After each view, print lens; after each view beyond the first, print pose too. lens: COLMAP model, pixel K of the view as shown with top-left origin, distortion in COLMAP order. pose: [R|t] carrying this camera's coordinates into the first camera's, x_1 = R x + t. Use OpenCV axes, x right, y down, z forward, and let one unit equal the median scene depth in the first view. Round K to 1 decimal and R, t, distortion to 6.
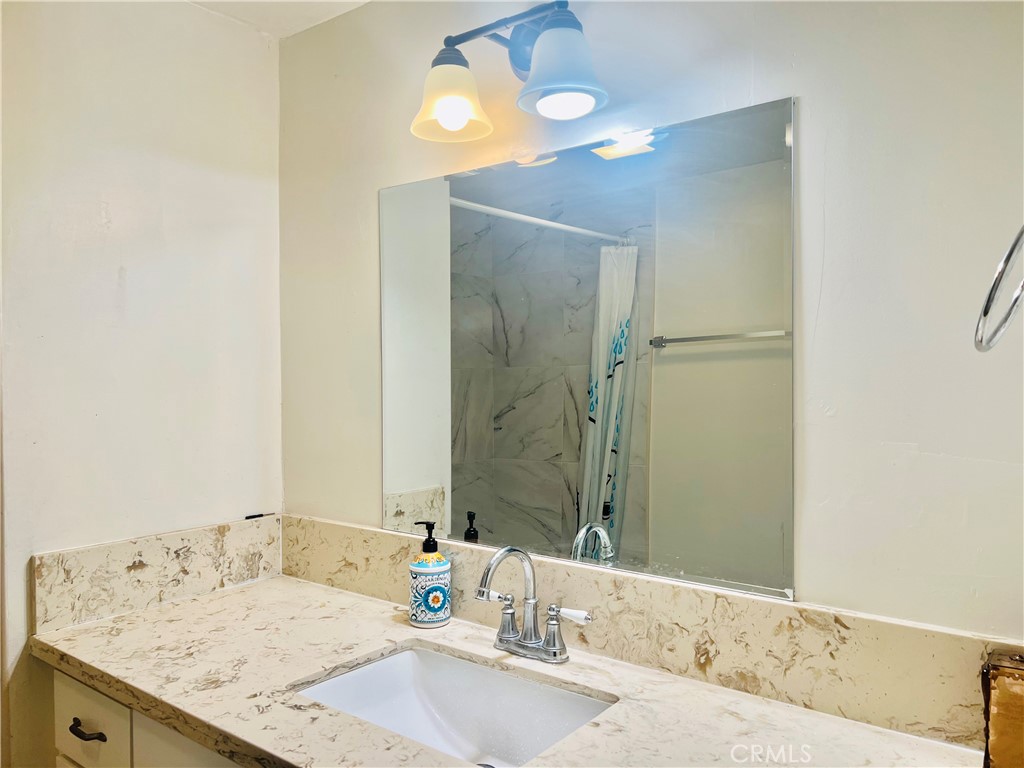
lens RADIAL K [[770.4, 0, 514.9], [0, 770.4, 402.7], [0, 0, 1]] dist [0.065337, -0.085151]
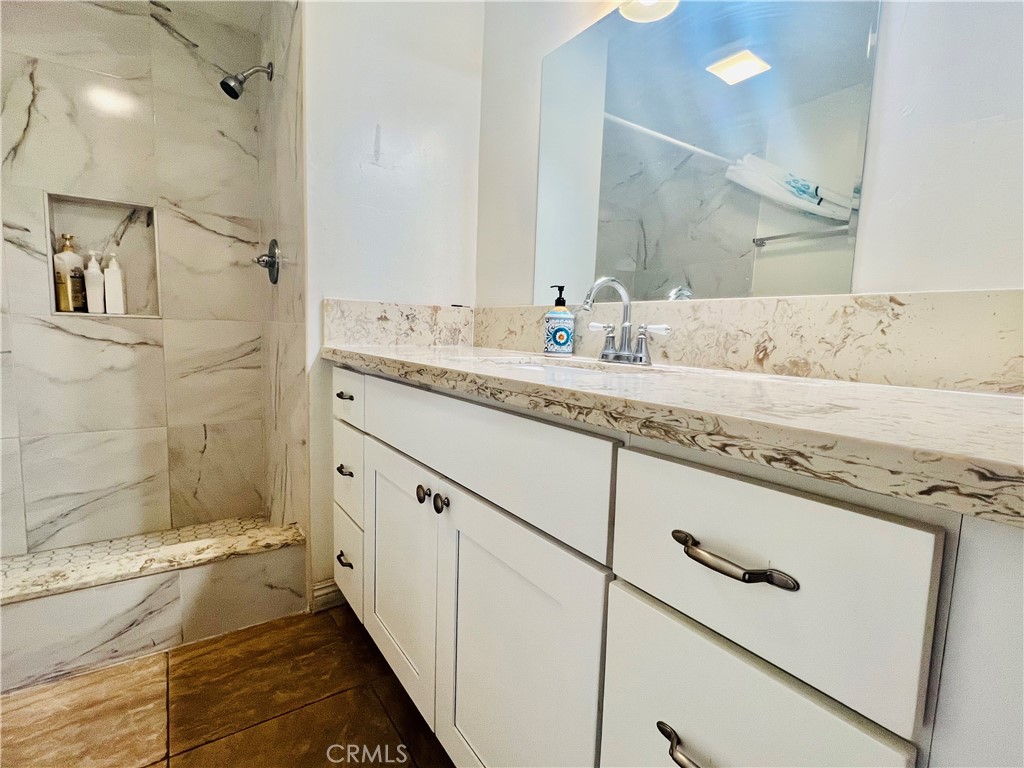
lens RADIAL K [[487.5, 0, 508.4], [0, 487.5, 384.2], [0, 0, 1]] dist [-0.011056, 0.002451]
pose [[0.954545, 0.072229, -0.289182, 0.068814], [-0.049069, 0.995037, 0.086562, 0.266158], [0.293999, -0.068438, 0.953352, 0.115582]]
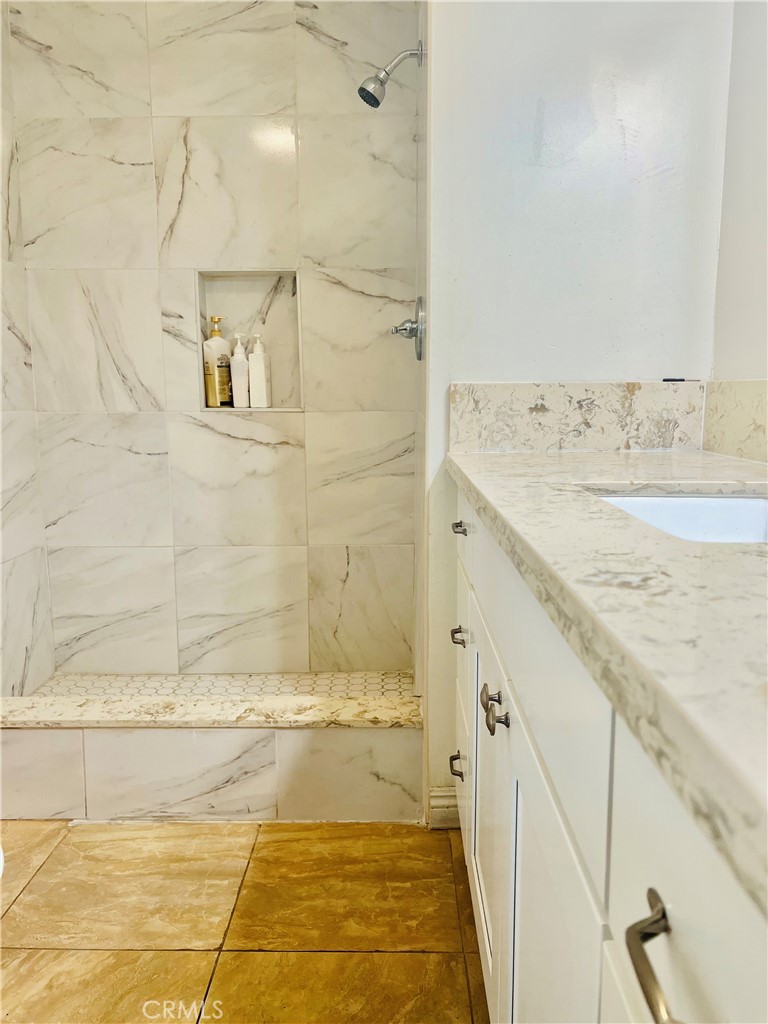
lens RADIAL K [[770.4, 0, 394.3], [0, 770.4, 513.1], [0, 0, 1]] dist [0.065337, -0.085151]
pose [[0.605142, 0.129168, -0.785569, 0.243965], [-0.022186, 0.989103, 0.145543, 0.218737], [0.795808, -0.070646, 0.601413, 0.237409]]
